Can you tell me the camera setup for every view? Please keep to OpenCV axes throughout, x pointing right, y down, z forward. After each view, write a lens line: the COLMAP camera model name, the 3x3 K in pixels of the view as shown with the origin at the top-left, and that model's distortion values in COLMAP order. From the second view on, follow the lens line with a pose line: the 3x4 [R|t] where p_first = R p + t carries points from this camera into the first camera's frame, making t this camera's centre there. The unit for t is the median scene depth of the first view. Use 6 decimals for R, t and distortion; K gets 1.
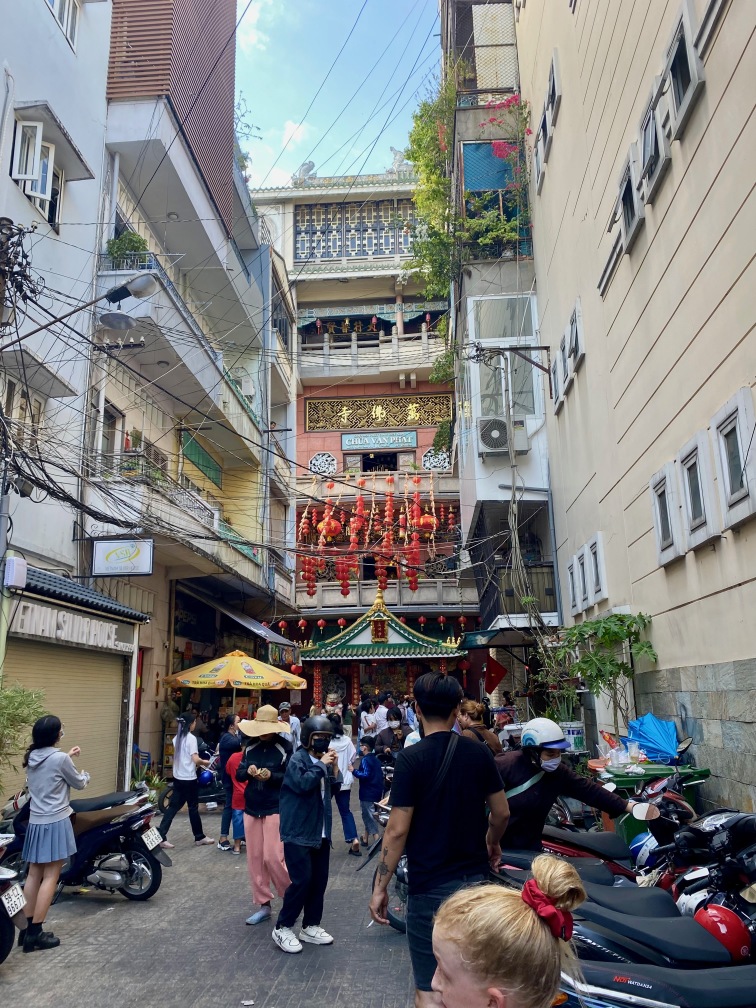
lens RADIAL K [[768.8, 0, 378.0], [0, 768.8, 504.0], [0, 0, 1]] dist [0.098125, -0.140374]
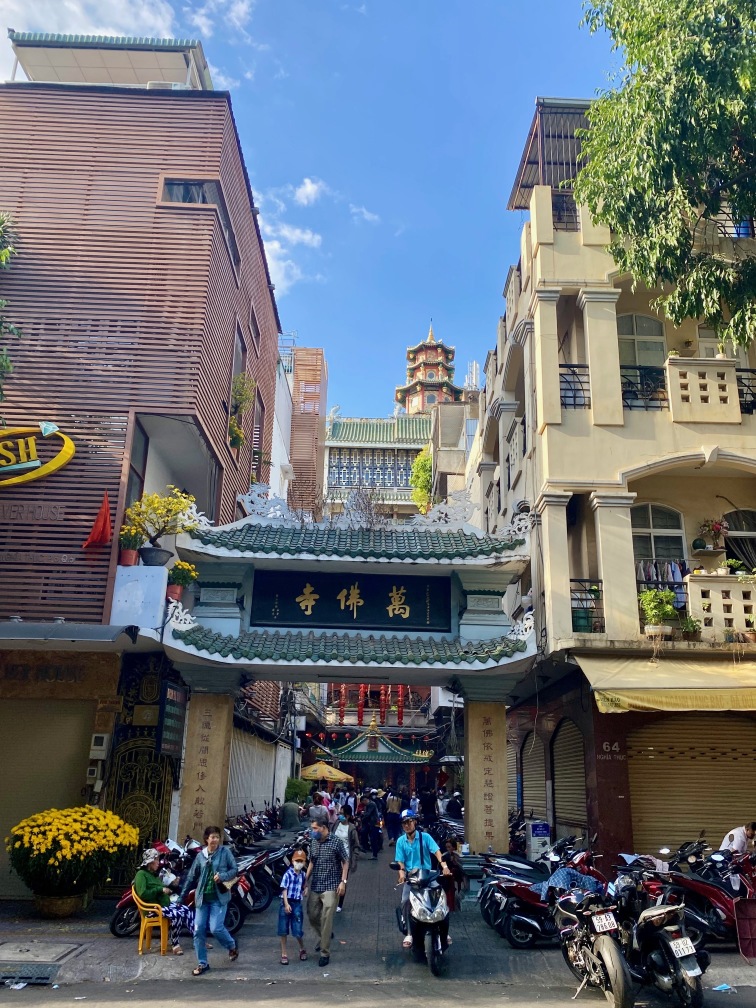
lens RADIAL K [[855.6, 0, 378.0], [0, 855.6, 504.0], [0, 0, 1]] dist [0.049199, -0.004361]
pose [[0.996810, 0.063384, 0.048498, -0.102803], [-0.059477, 0.995166, -0.078151, -0.181233], [-0.053217, 0.075017, 0.995761, -0.758577]]
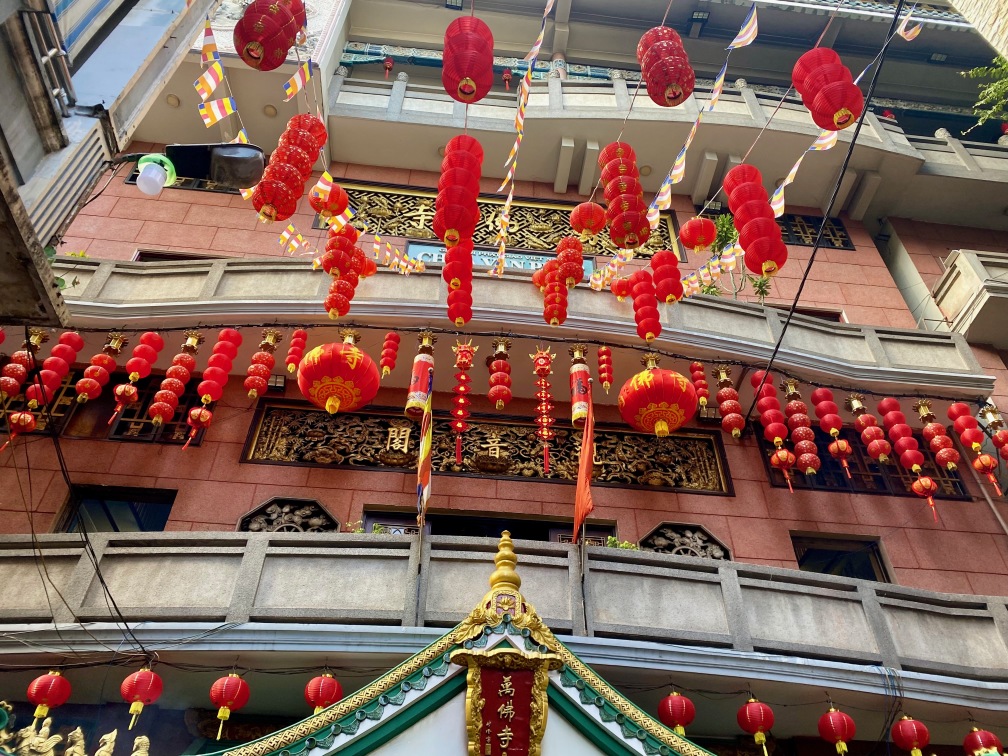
lens RADIAL K [[777.8, 0, 516.3], [0, 777.8, 377.6], [0, 0, 1]] dist [0.003160, 0.002005]
pose [[0.984833, 0.135679, 0.108143, -0.030068], [-0.064116, 0.863759, -0.499810, 0.190622], [-0.161223, 0.485295, 0.859358, 0.781248]]
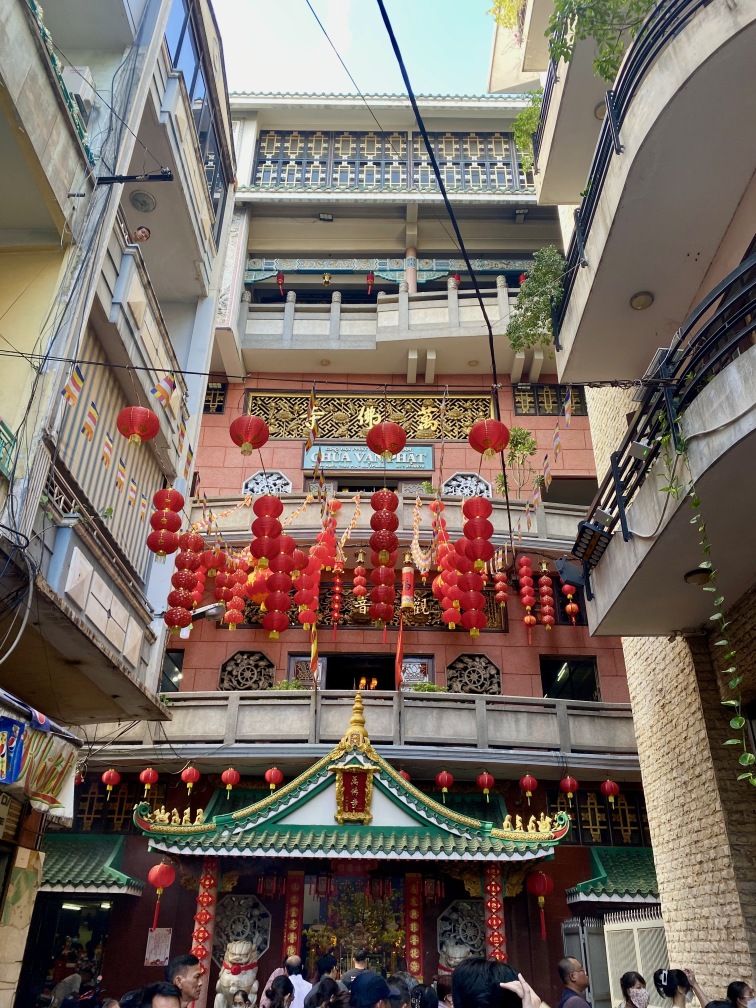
lens RADIAL K [[772.6, 0, 378.0], [0, 772.6, 504.0], [0, 0, 1]] dist [0.058721, -0.133192]
pose [[0.997476, 0.061669, 0.035197, -0.010893], [-0.049959, 0.961764, -0.269286, 0.122583], [-0.050458, 0.266848, 0.962417, 0.512979]]
